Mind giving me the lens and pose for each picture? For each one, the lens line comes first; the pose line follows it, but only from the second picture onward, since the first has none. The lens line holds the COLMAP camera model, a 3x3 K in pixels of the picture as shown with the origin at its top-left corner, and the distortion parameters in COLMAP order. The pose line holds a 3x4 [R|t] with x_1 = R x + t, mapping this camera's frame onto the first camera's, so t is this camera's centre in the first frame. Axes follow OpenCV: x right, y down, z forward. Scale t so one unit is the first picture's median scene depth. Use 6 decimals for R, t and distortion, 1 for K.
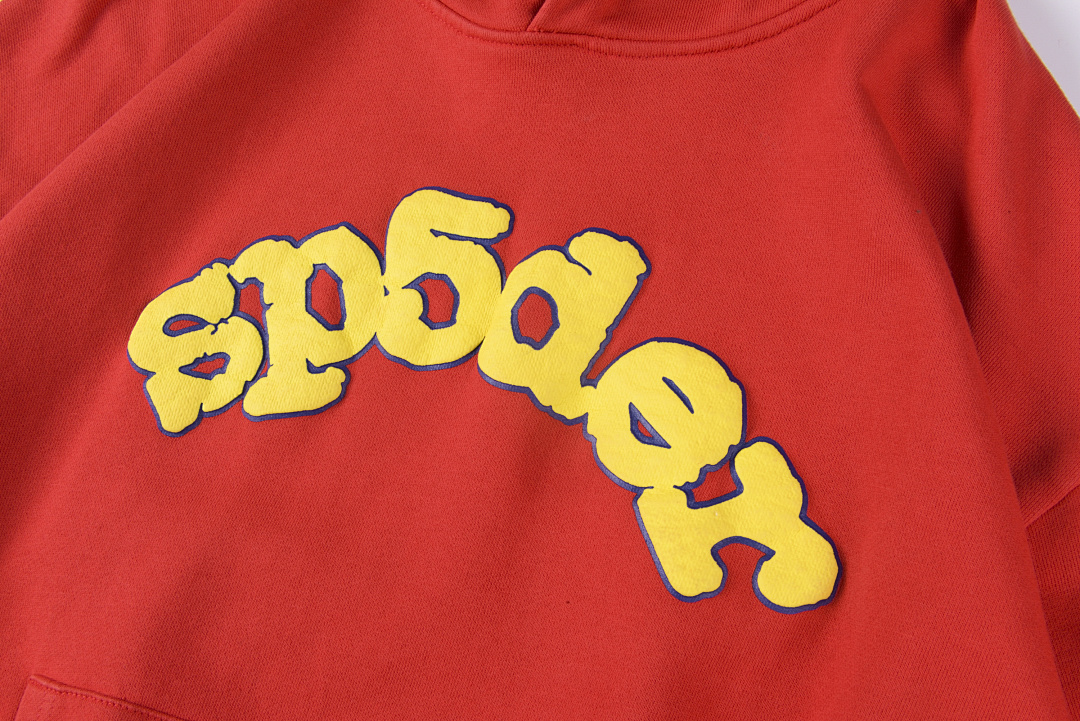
lens RADIAL K [[1535.4, 0, 540.0], [0, 1535.4, 360.5], [0, 0, 1]] dist [0.016295, -0.022750]
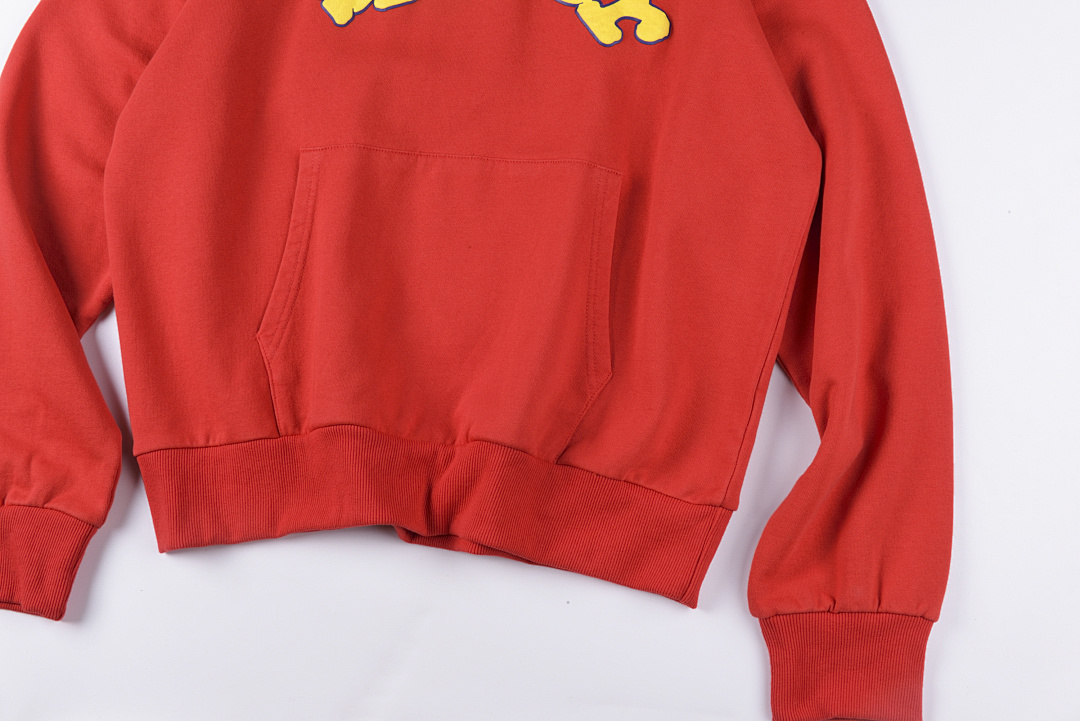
lens RADIAL K [[1535.4, 0, 540.0], [0, 1535.4, 360.5], [0, 0, 1]] dist [0.016295, -0.022750]
pose [[0.965717, -0.184952, 0.182164, -0.462277], [0.164375, 0.978781, 0.122346, 0.291323], [-0.200927, -0.088208, 0.975627, -1.139679]]
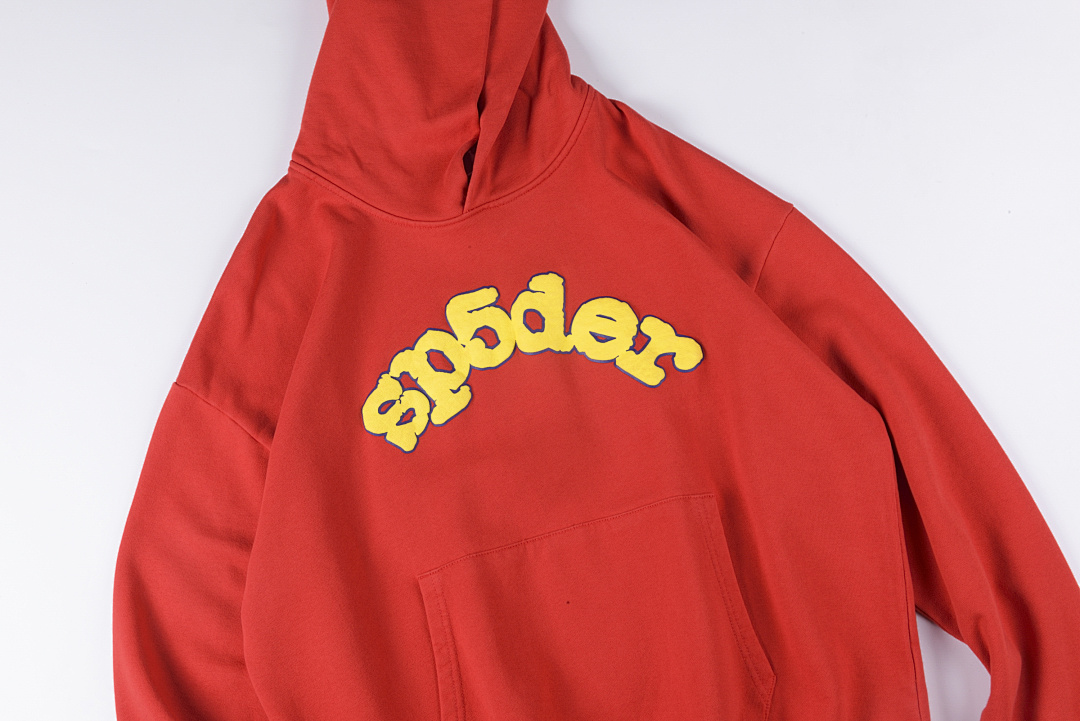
lens RADIAL K [[1535.4, 0, 540.0], [0, 1535.4, 360.5], [0, 0, 1]] dist [0.016295, -0.022750]
pose [[0.824992, -0.484272, 0.291323, -0.691883], [0.491502, 0.869256, 0.053107, -0.093496], [-0.278952, 0.099373, 0.955150, -1.187601]]
